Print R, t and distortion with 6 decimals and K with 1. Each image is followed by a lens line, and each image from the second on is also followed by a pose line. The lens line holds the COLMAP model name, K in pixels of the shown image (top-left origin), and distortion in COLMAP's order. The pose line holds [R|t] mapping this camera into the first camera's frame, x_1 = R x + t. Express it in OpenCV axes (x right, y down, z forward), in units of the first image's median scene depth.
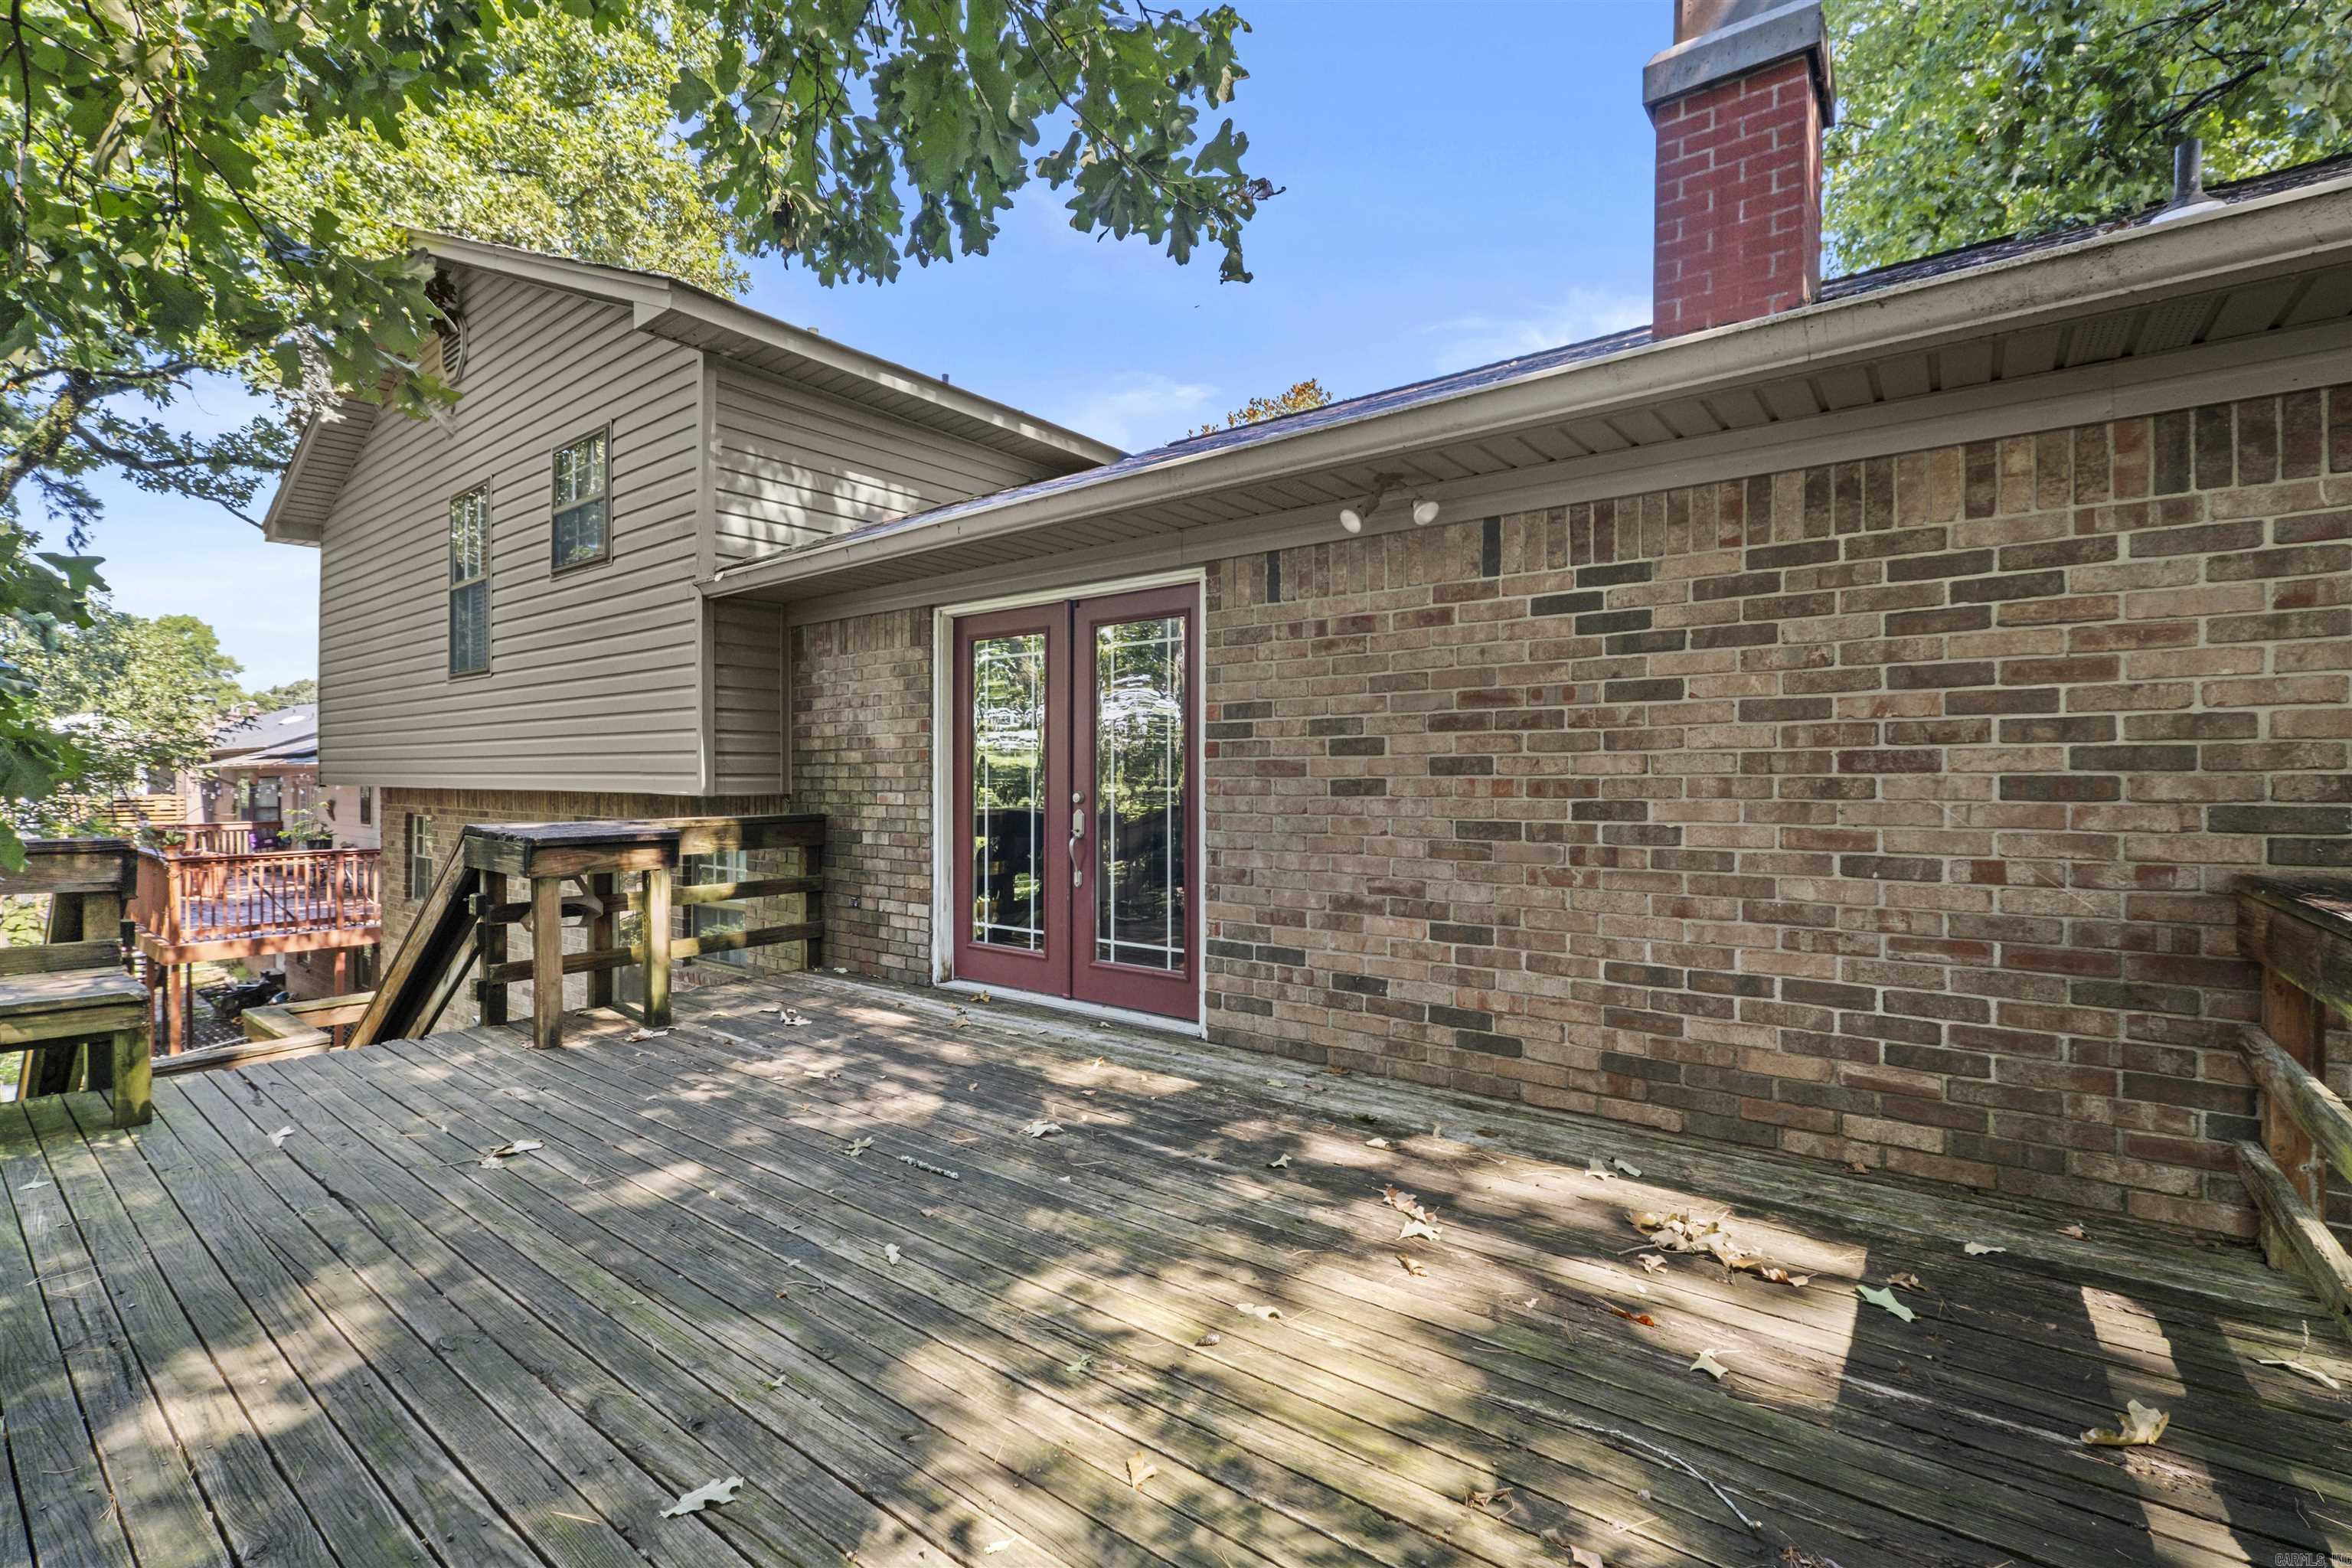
lens RADIAL K [[1020.7, 0, 1172.7], [0, 1020.7, 781.0], [0, 0, 1]] dist [0.003193, -0.001849]
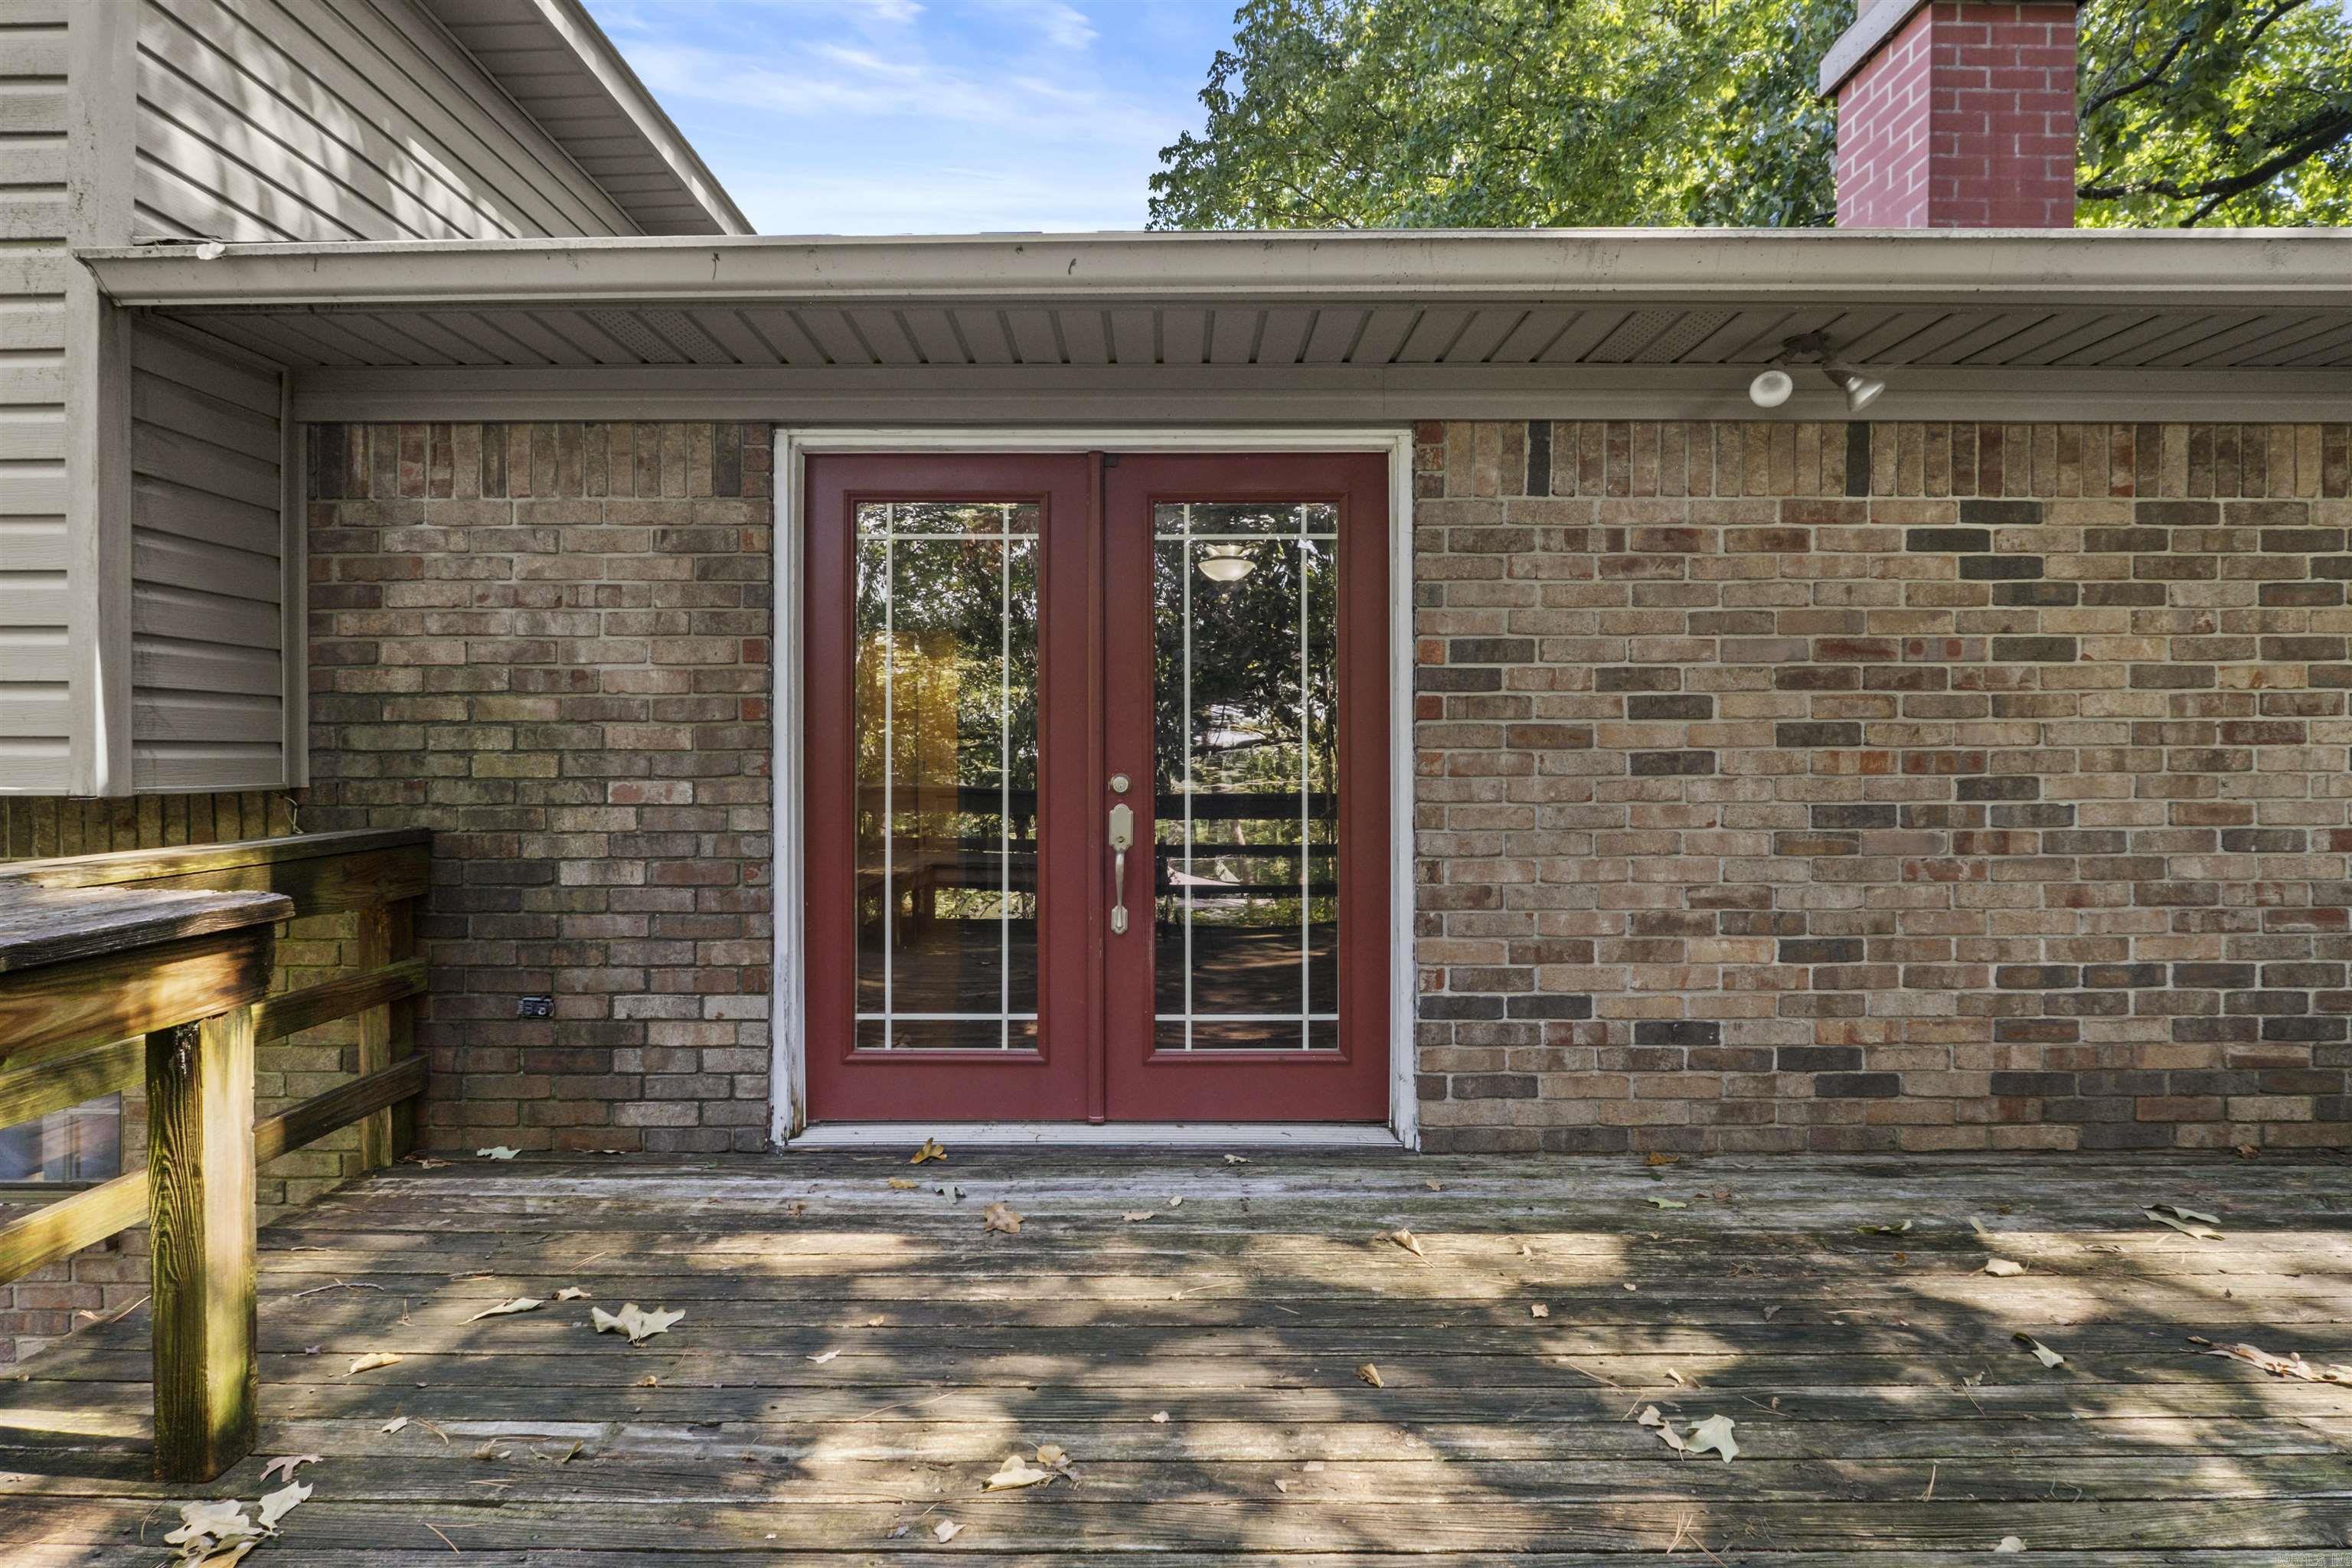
lens RADIAL K [[1020.7, 0, 1142.5], [0, 1020.7, 756.1], [0, 0, 1]] dist [0.003193, -0.001849]
pose [[0.792748, 0.000492, 0.609549, -0.606029], [0.003415, 0.999980, -0.005248, 0.004066], [-0.609540, 0.006242, 0.792731, 0.699250]]
